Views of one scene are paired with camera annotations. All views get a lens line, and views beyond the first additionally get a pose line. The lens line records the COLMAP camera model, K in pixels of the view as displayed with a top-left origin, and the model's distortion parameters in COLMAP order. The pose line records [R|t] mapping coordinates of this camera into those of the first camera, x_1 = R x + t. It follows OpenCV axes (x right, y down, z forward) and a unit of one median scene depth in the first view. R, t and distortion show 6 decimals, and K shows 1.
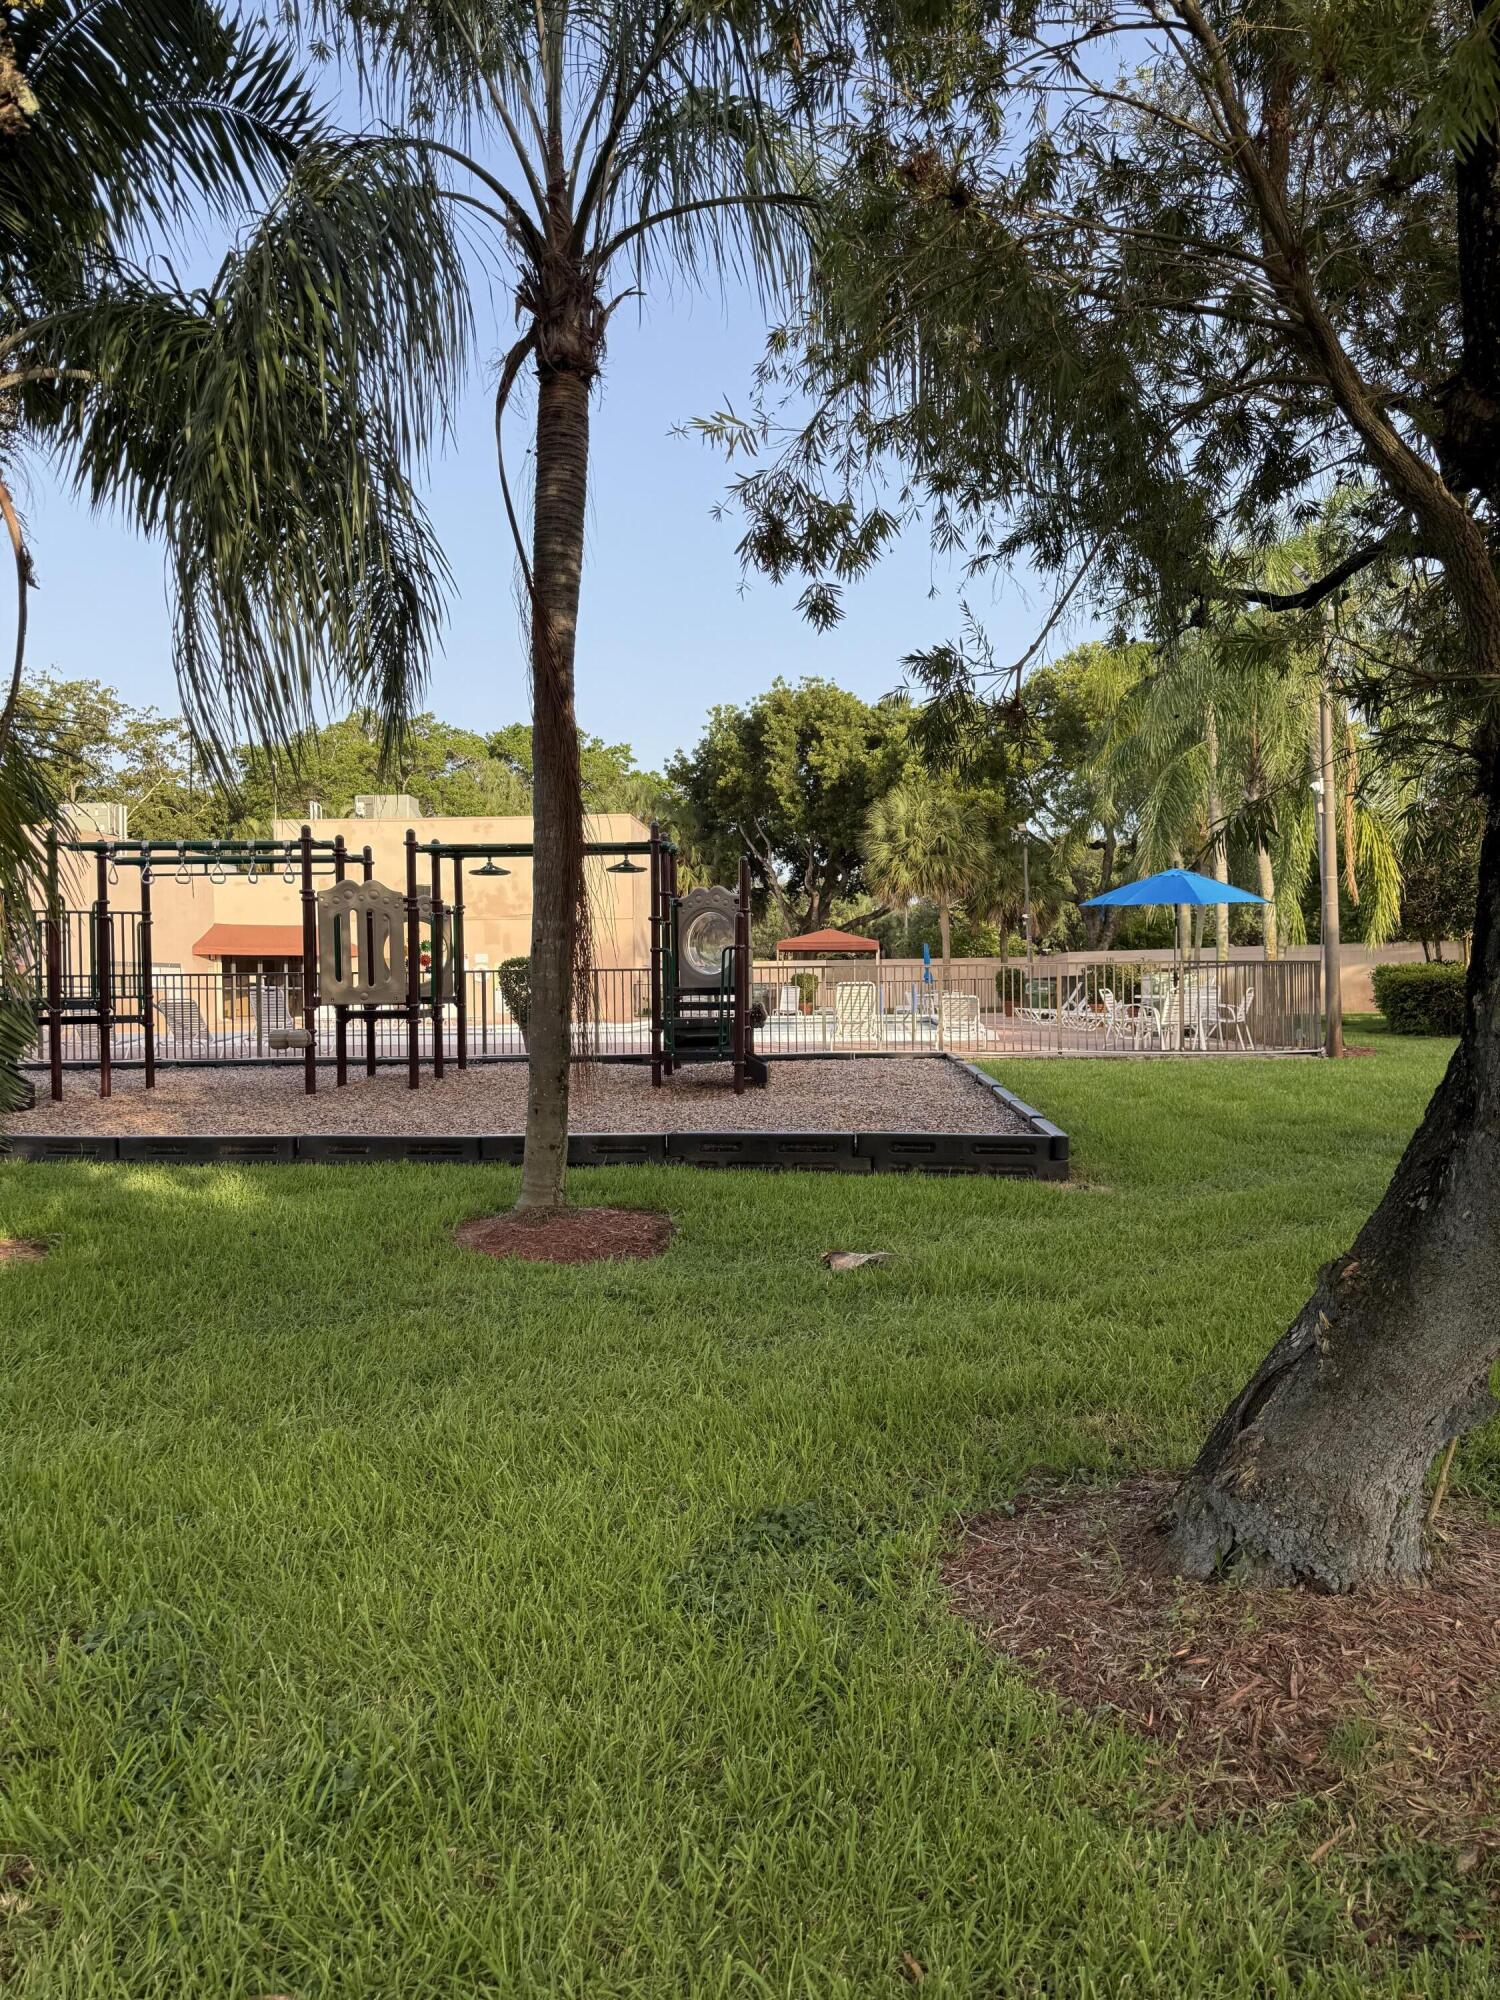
lens RADIAL K [[1430.6, 0, 750.1], [0, 1430.6, 989.7], [0, 0, 1]] dist [0.026244, -0.027943]
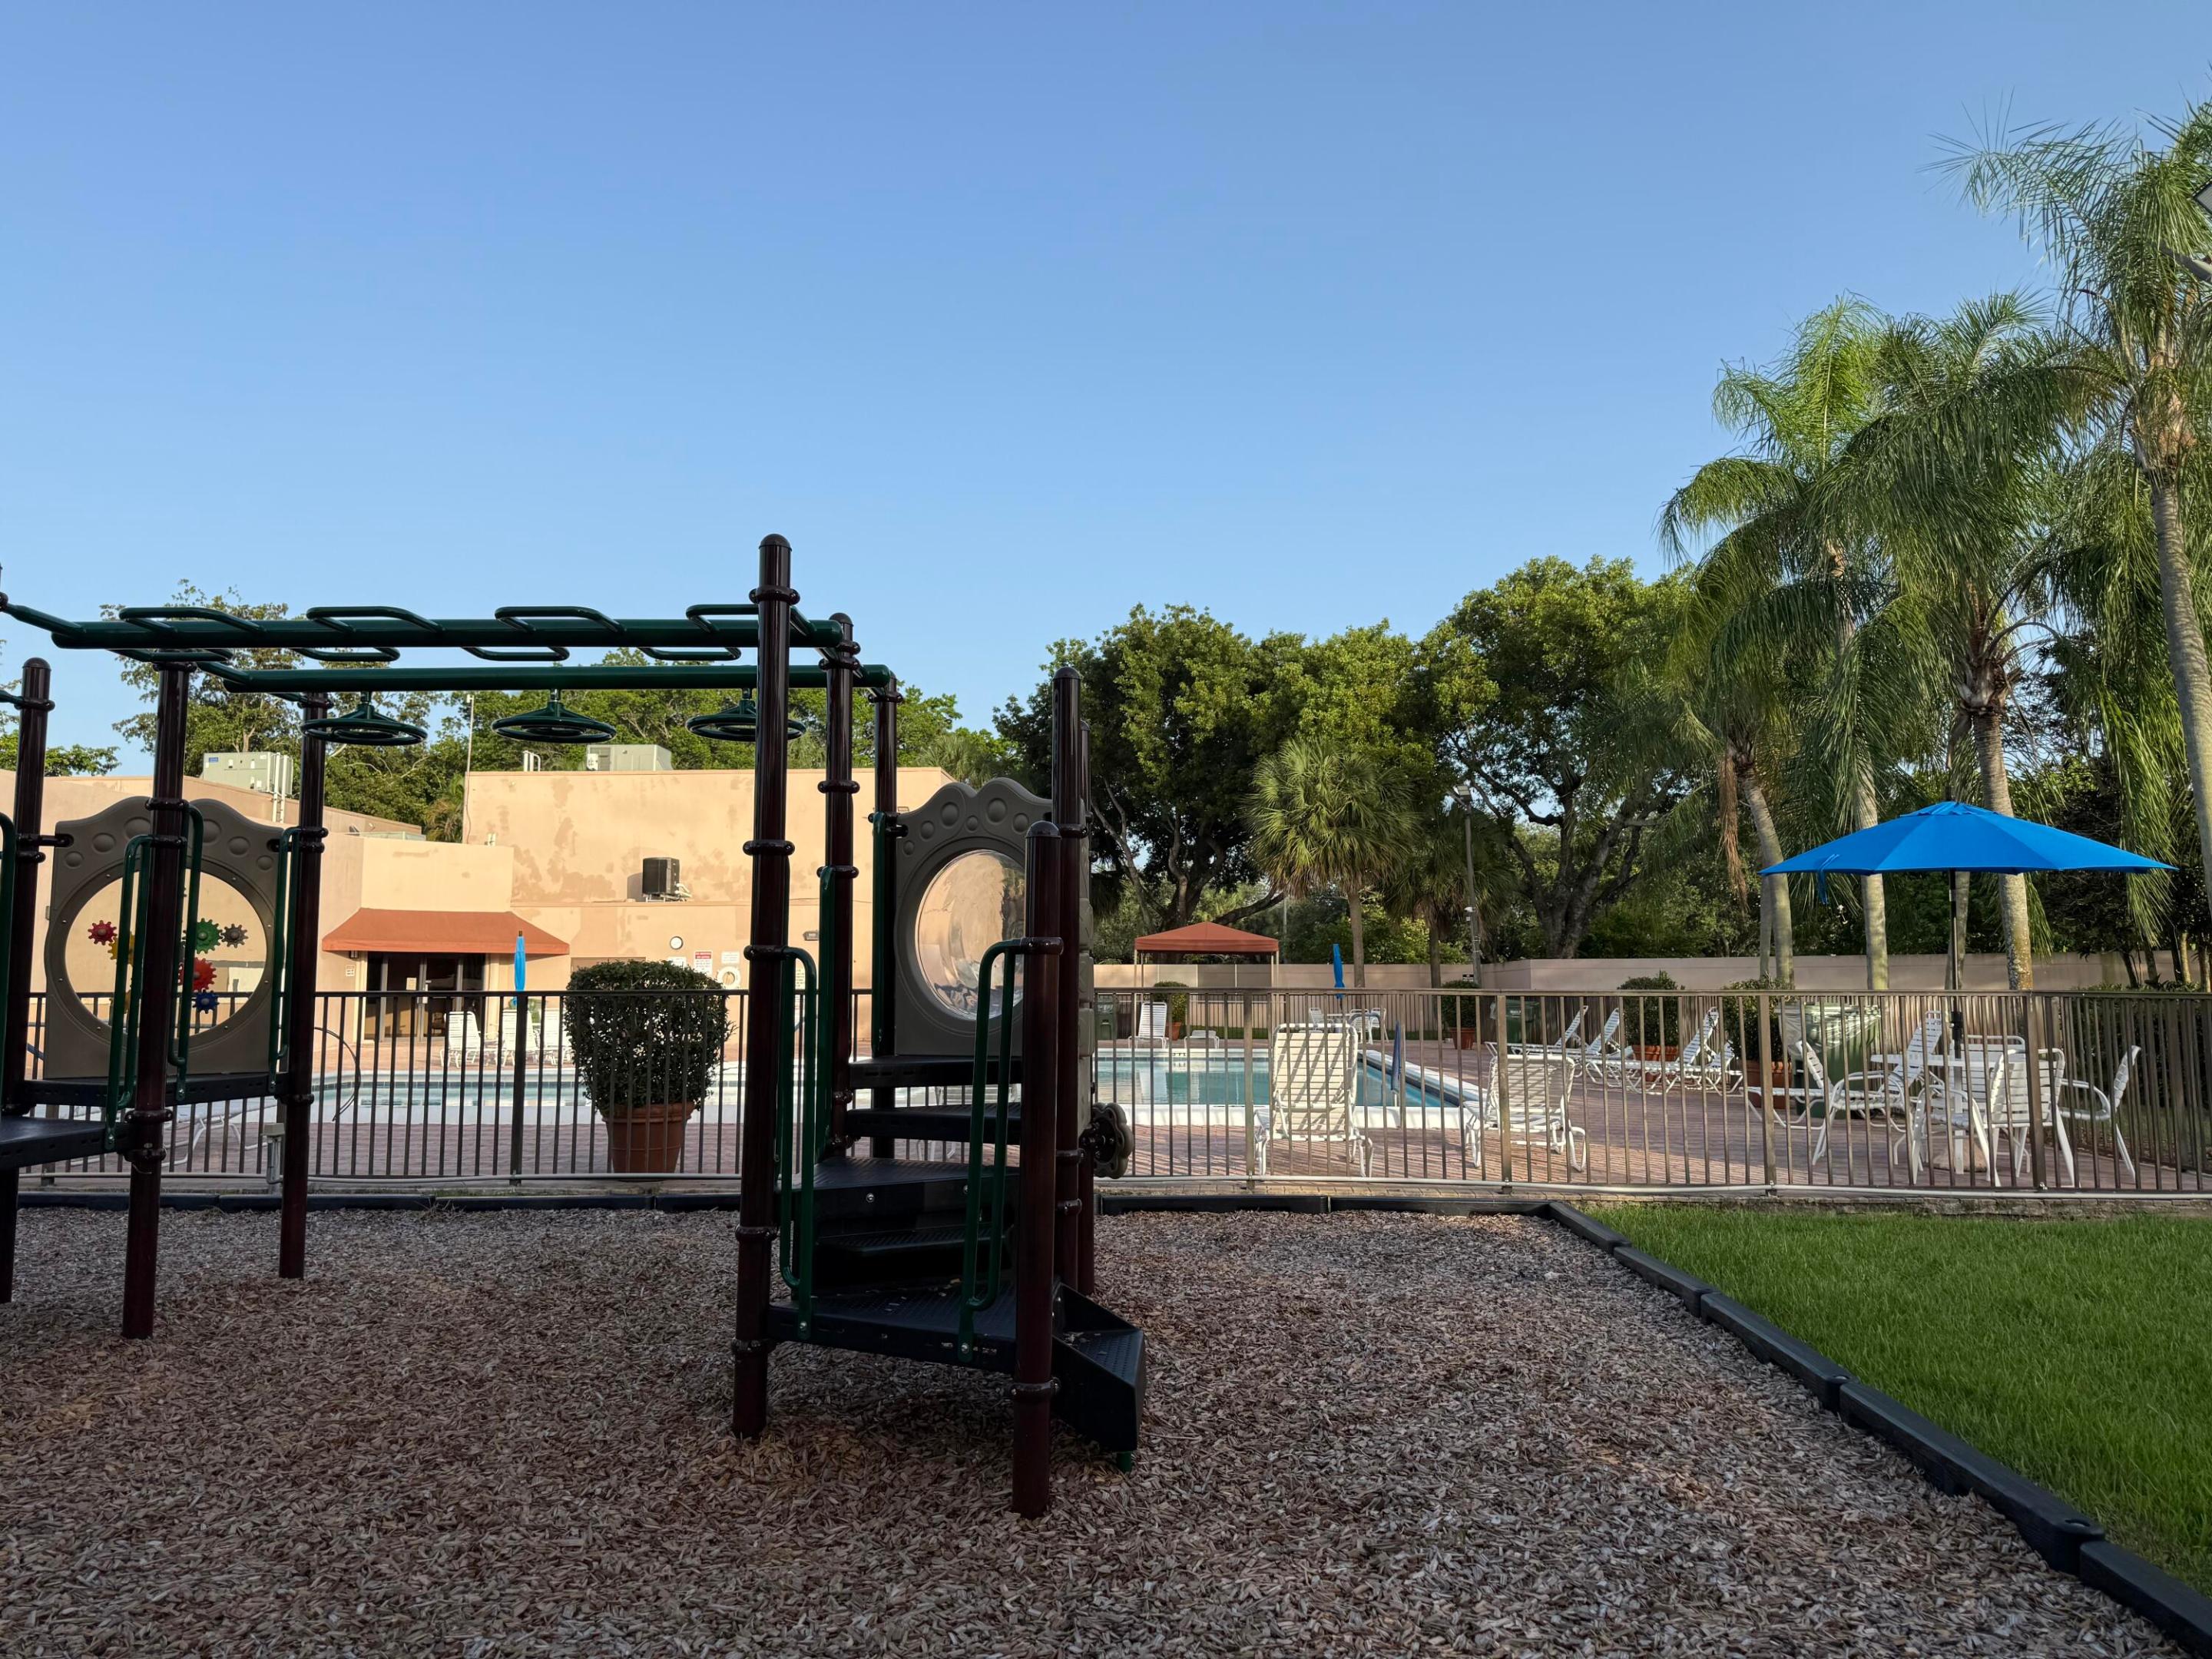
lens RADIAL K [[1582.2, 0, 1126.7], [0, 1582.2, 823.5], [0, 0, 1]] dist [0.026244, -0.027943]
pose [[0.999811, 0.011945, 0.015355, 0.009083], [-0.010225, 0.994140, -0.107619, -0.022765], [-0.016551, 0.107442, 0.994074, 0.767142]]
